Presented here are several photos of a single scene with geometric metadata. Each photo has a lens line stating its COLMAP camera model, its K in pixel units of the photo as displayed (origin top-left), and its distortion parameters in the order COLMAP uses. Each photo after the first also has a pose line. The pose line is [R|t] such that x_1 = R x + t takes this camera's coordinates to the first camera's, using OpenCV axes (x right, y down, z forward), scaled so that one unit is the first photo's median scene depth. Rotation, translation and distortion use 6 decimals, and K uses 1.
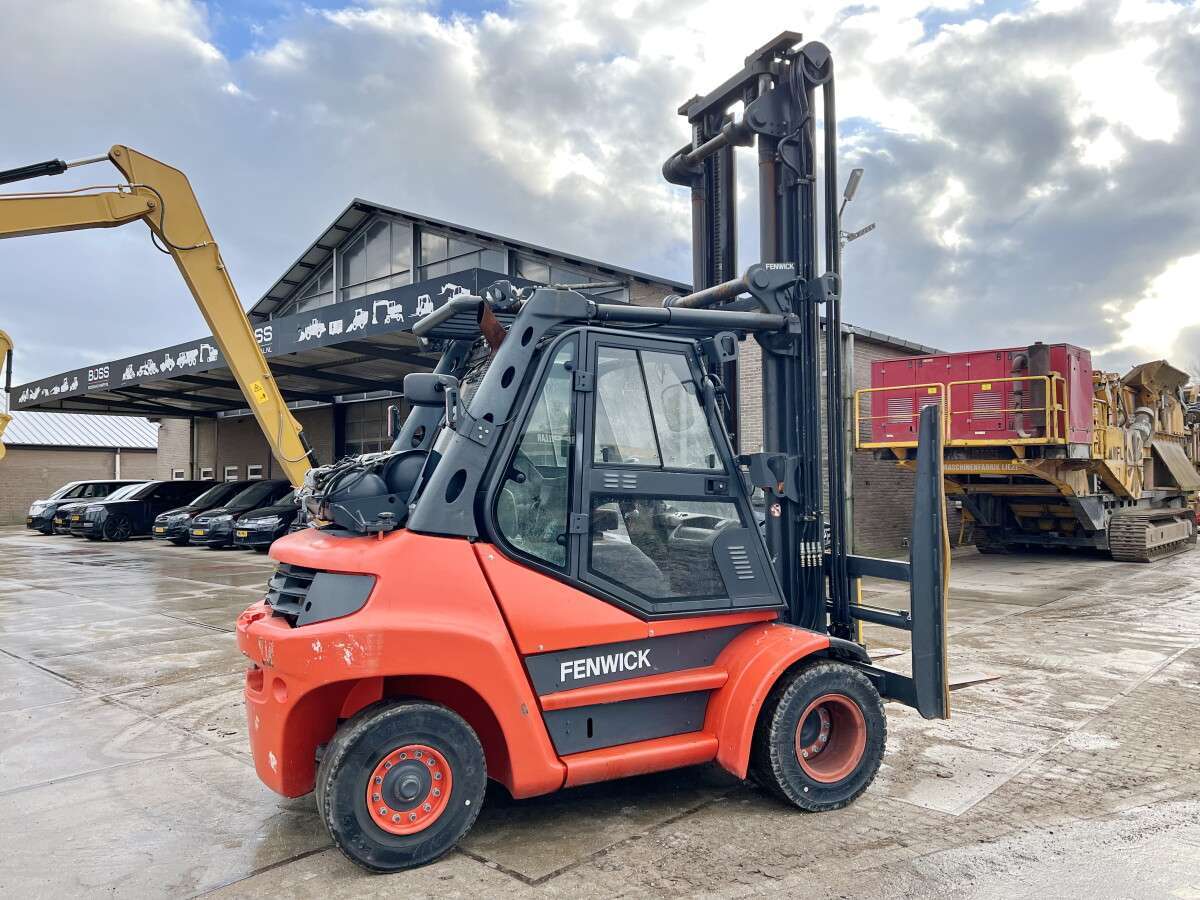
lens RADIAL K [[900.0, 0, 605.4], [0, 900.0, 445.9], [0, 0, 1]] dist [0.070576, -0.053490]
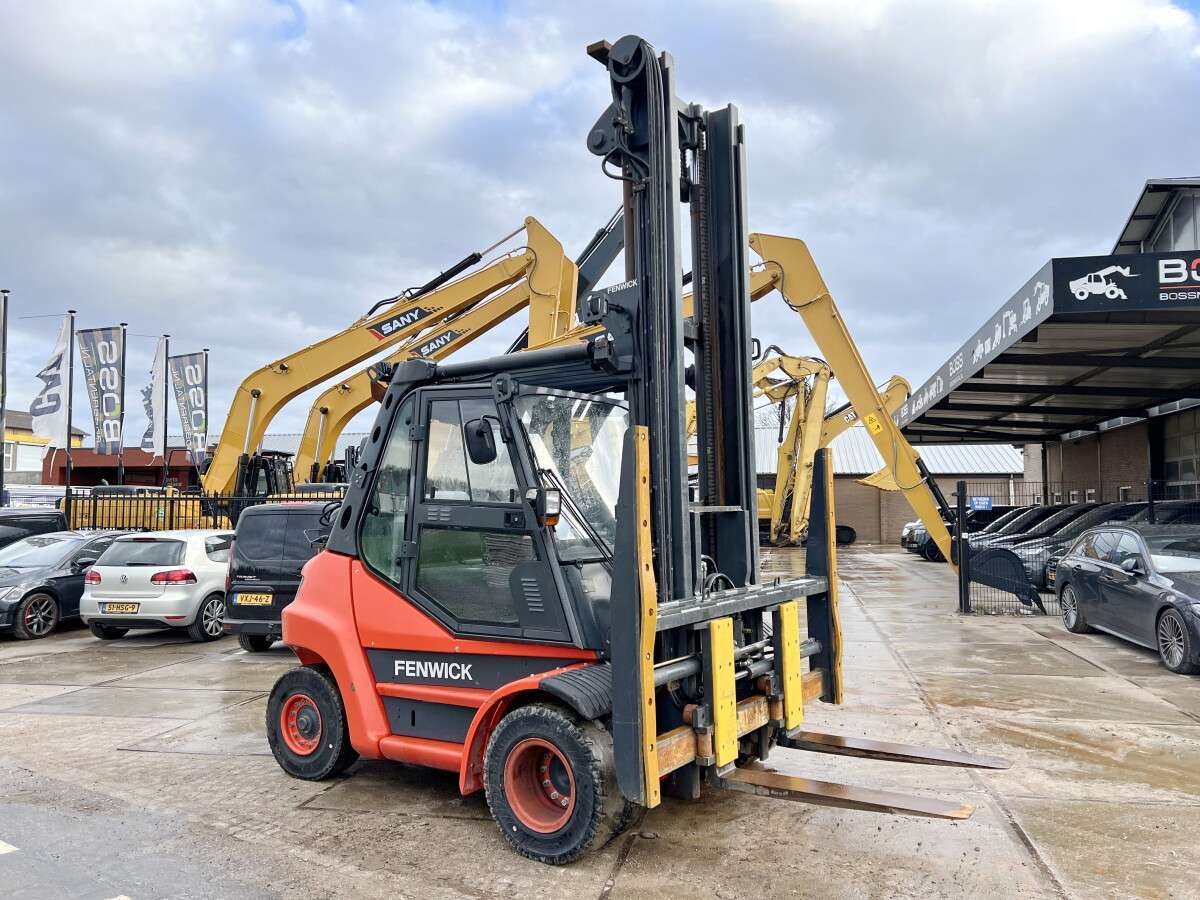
lens RADIAL K [[899.7, 0, 605.5], [0, 899.7, 453.0], [0, 0, 1]] dist [0.050049, -0.052666]
pose [[0.503231, -0.054237, -0.862448, 1.128585], [0.039403, 0.998431, -0.039797, 0.014320], [0.863253, -0.013956, 0.504578, 0.590539]]
